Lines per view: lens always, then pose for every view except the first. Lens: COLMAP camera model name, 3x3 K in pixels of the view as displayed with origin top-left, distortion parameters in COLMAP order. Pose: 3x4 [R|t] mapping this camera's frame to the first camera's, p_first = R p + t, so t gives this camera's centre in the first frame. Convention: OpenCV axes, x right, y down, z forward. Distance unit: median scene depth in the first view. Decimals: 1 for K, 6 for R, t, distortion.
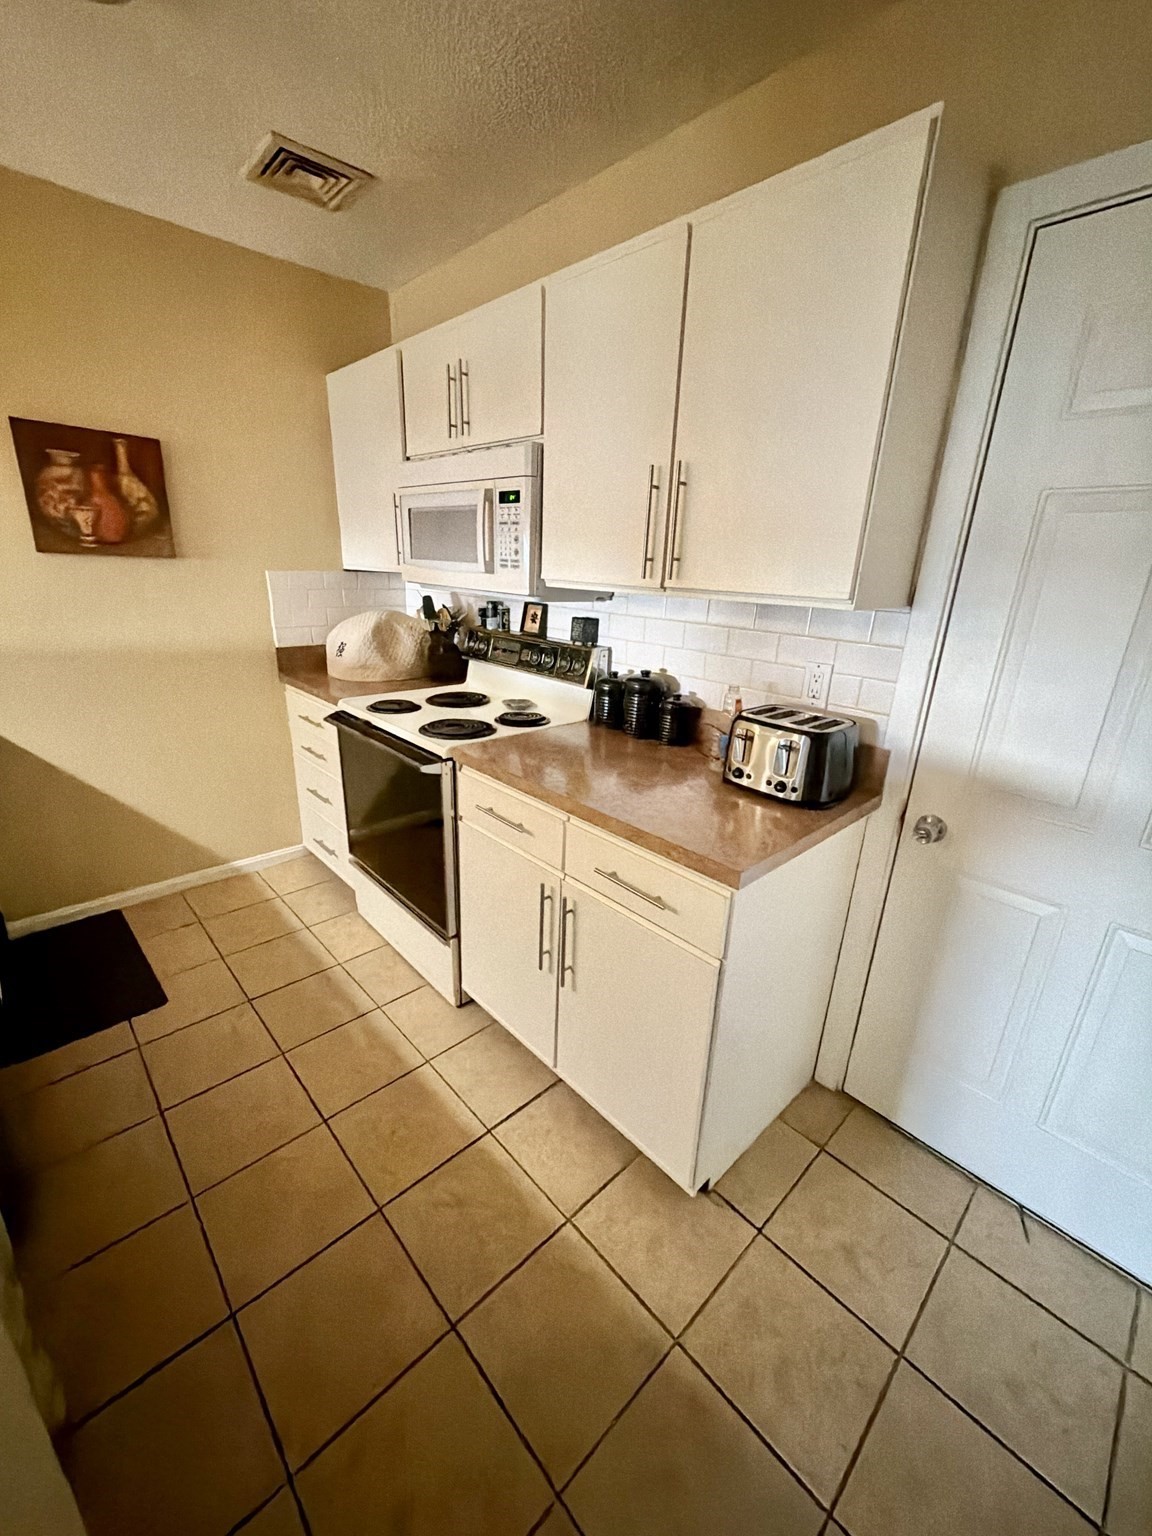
lens RADIAL K [[608.6, 0, 580.4], [0, 608.6, 763.9], [0, 0, 1]] dist [-0.001168, -0.000077]
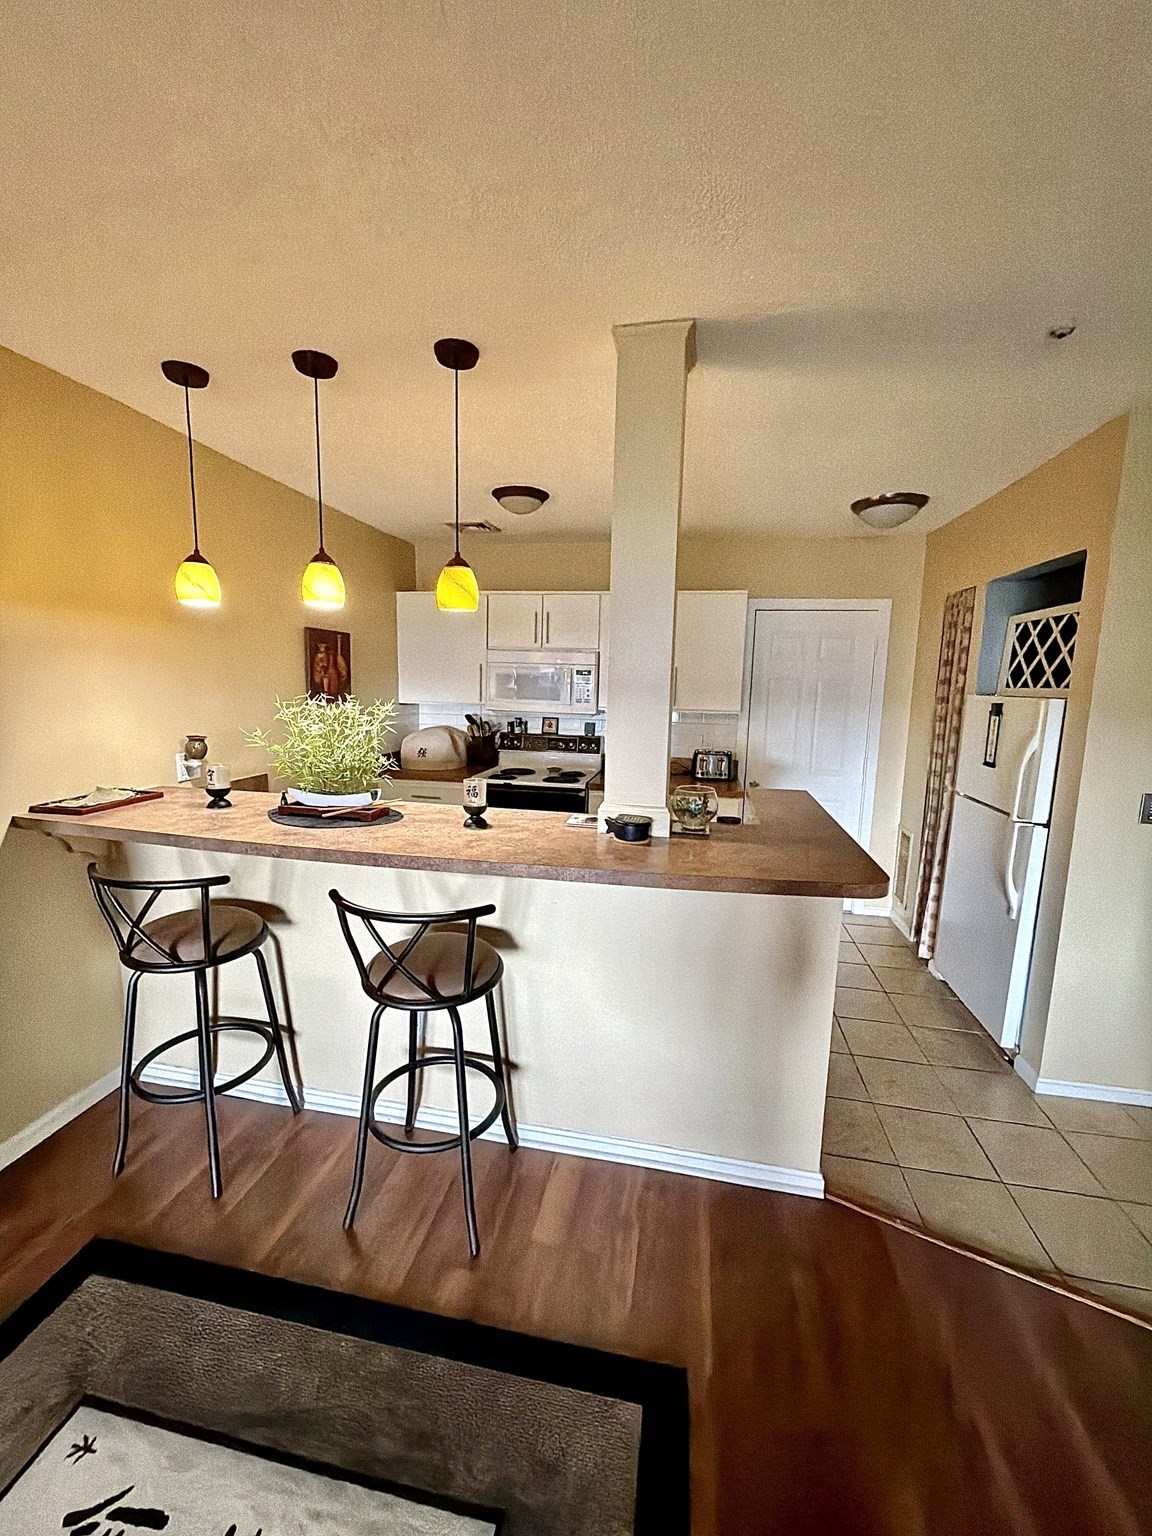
lens RADIAL K [[608.6, 0, 578.3], [0, 608.6, 762.6], [0, 0, 1]] dist [-0.001168, -0.000077]
pose [[0.813813, -0.098340, 0.572745, -1.270934], [0.191173, 0.976026, -0.104054, 0.104748], [-0.548781, 0.194174, 0.813102, -0.665308]]
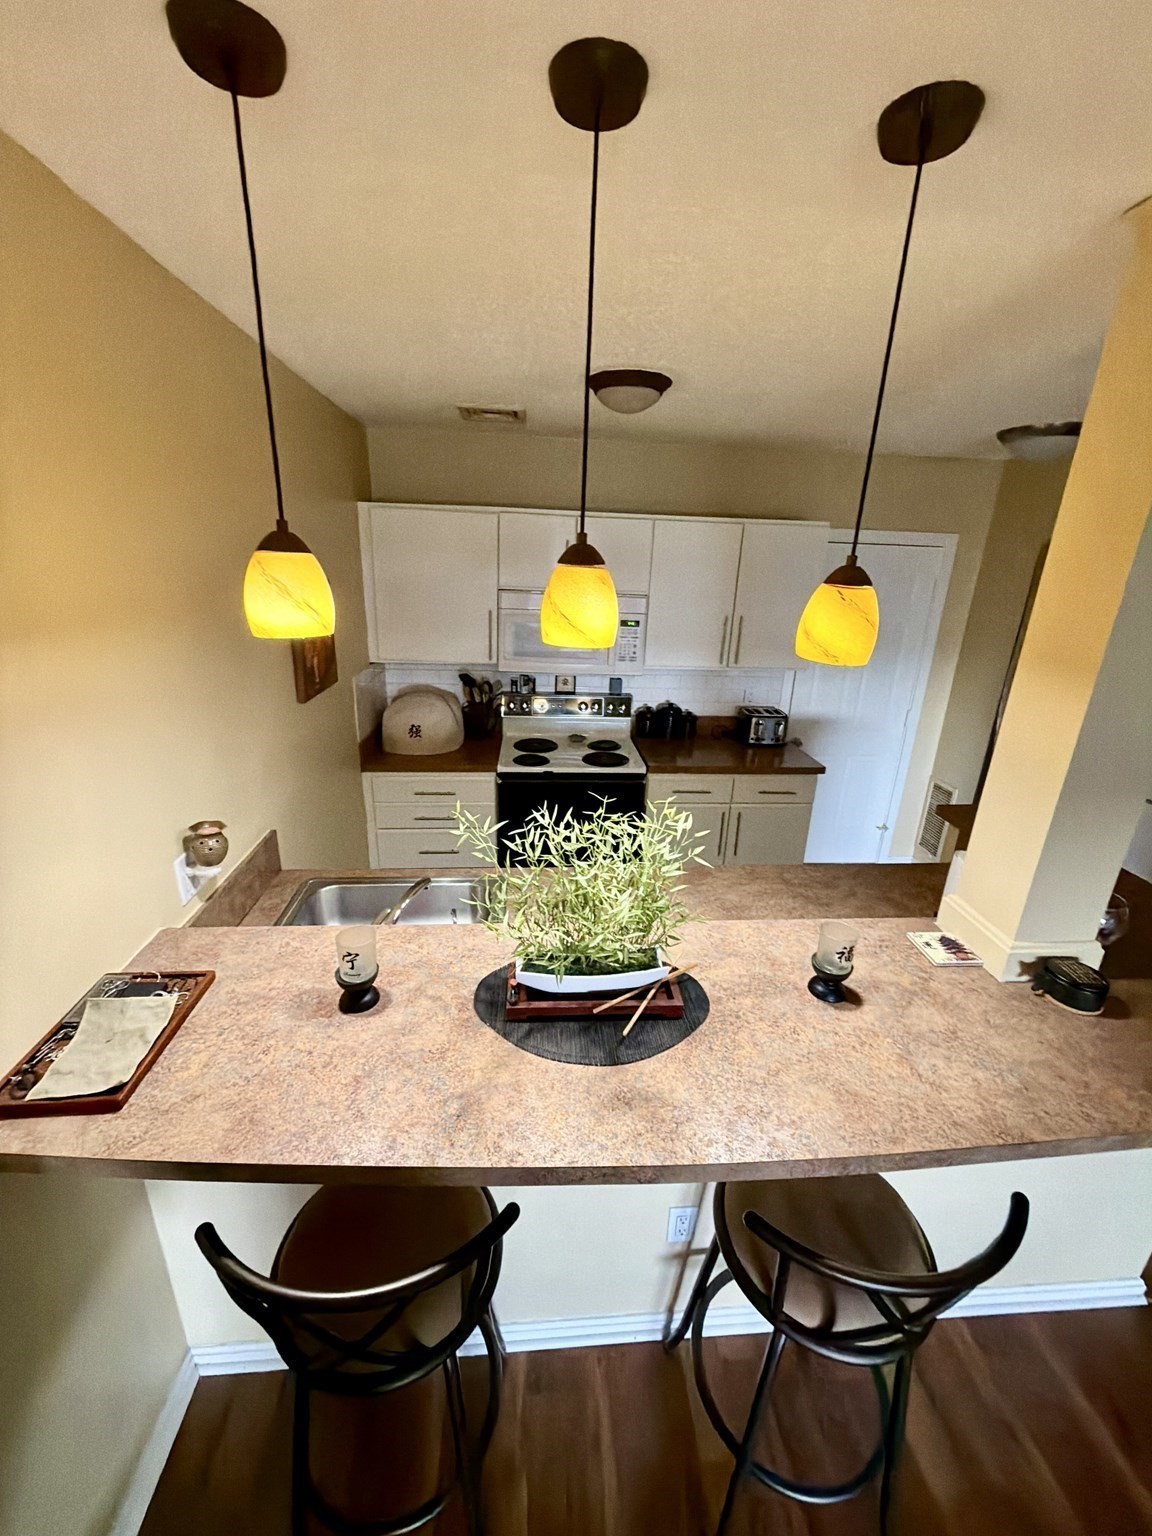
lens RADIAL K [[608.6, 0, 576.1], [0, 608.6, 760.8], [0, 0, 1]] dist [-0.001168, -0.000077]
pose [[0.629288, -0.261750, 0.731767, -1.415008], [0.236114, 0.961461, 0.140862, -0.294999], [-0.740436, 0.084138, 0.666839, -0.035395]]
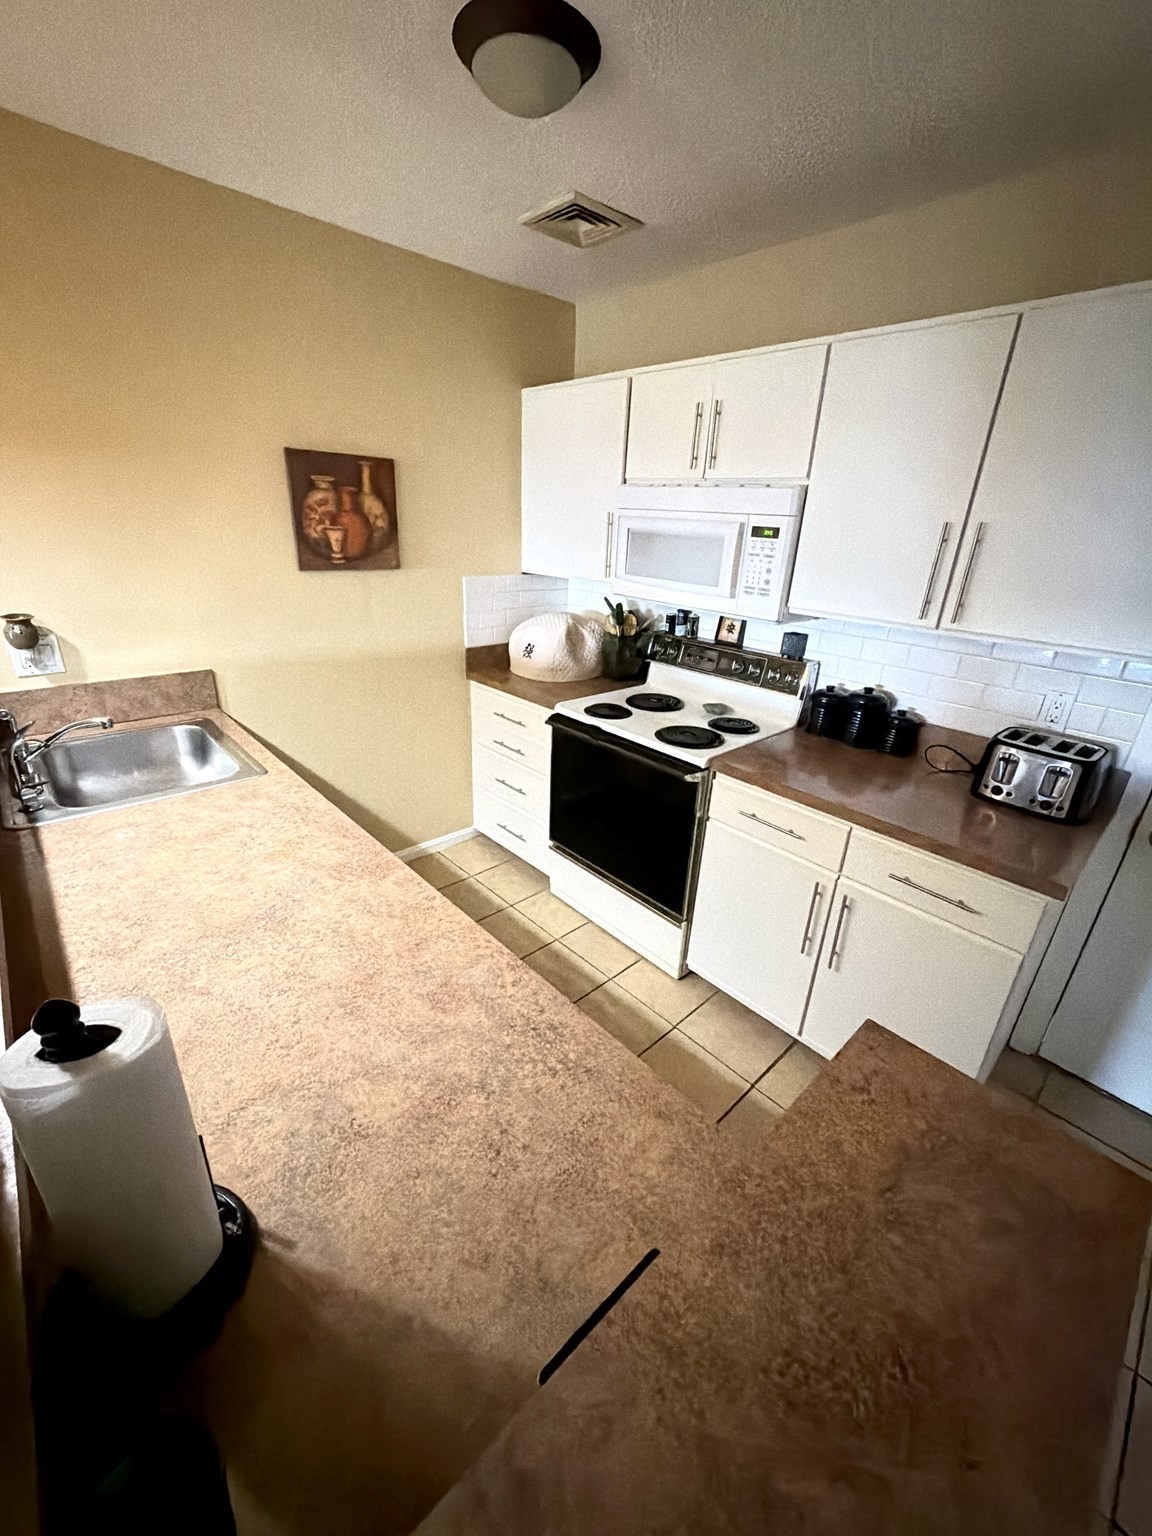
lens RADIAL K [[608.6, 0, 580.0], [0, 608.6, 765.2], [0, 0, 1]] dist [-0.001168, -0.000077]
pose [[0.999933, 0.008511, -0.007879, -0.382213], [-0.007975, 0.997801, 0.065794, -0.075088], [0.008421, -0.065727, 0.997802, -0.114697]]
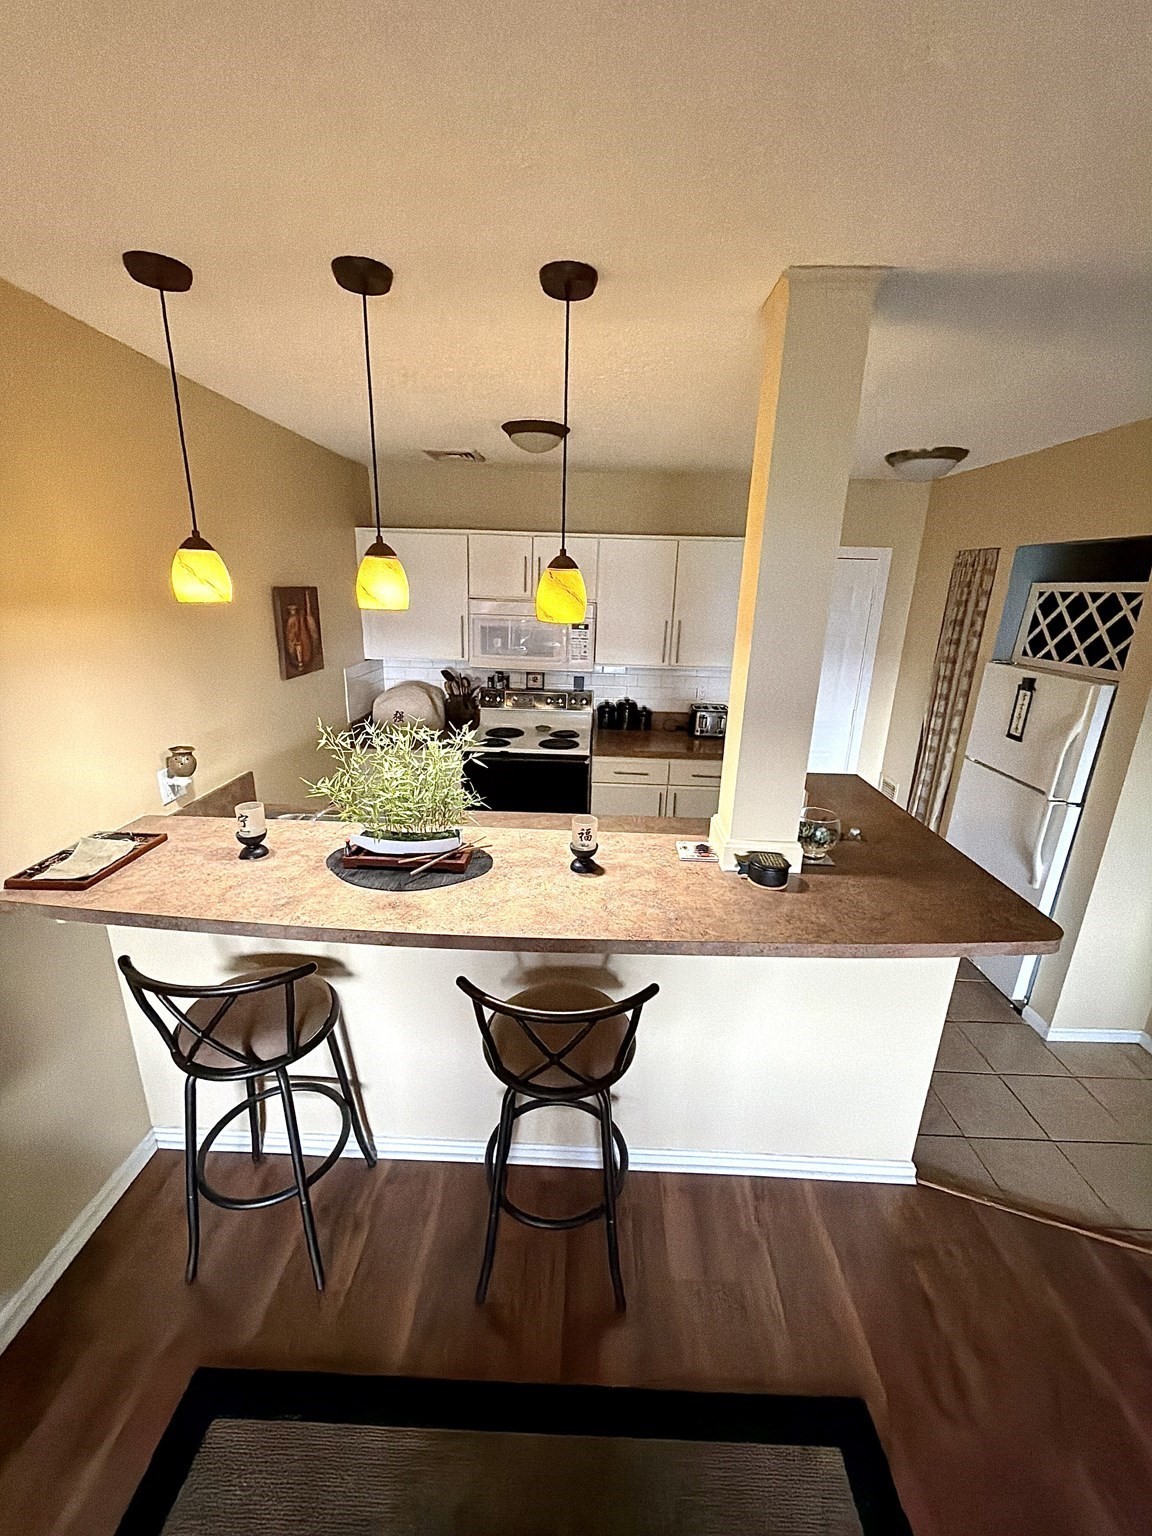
lens RADIAL K [[608.6, 0, 577.4], [0, 608.6, 762.0], [0, 0, 1]] dist [-0.001168, -0.000077]
pose [[0.708382, -0.218004, 0.671319, -1.403824], [0.223076, 0.971505, 0.080095, -0.137396], [-0.669651, 0.093017, 0.736828, -0.415345]]
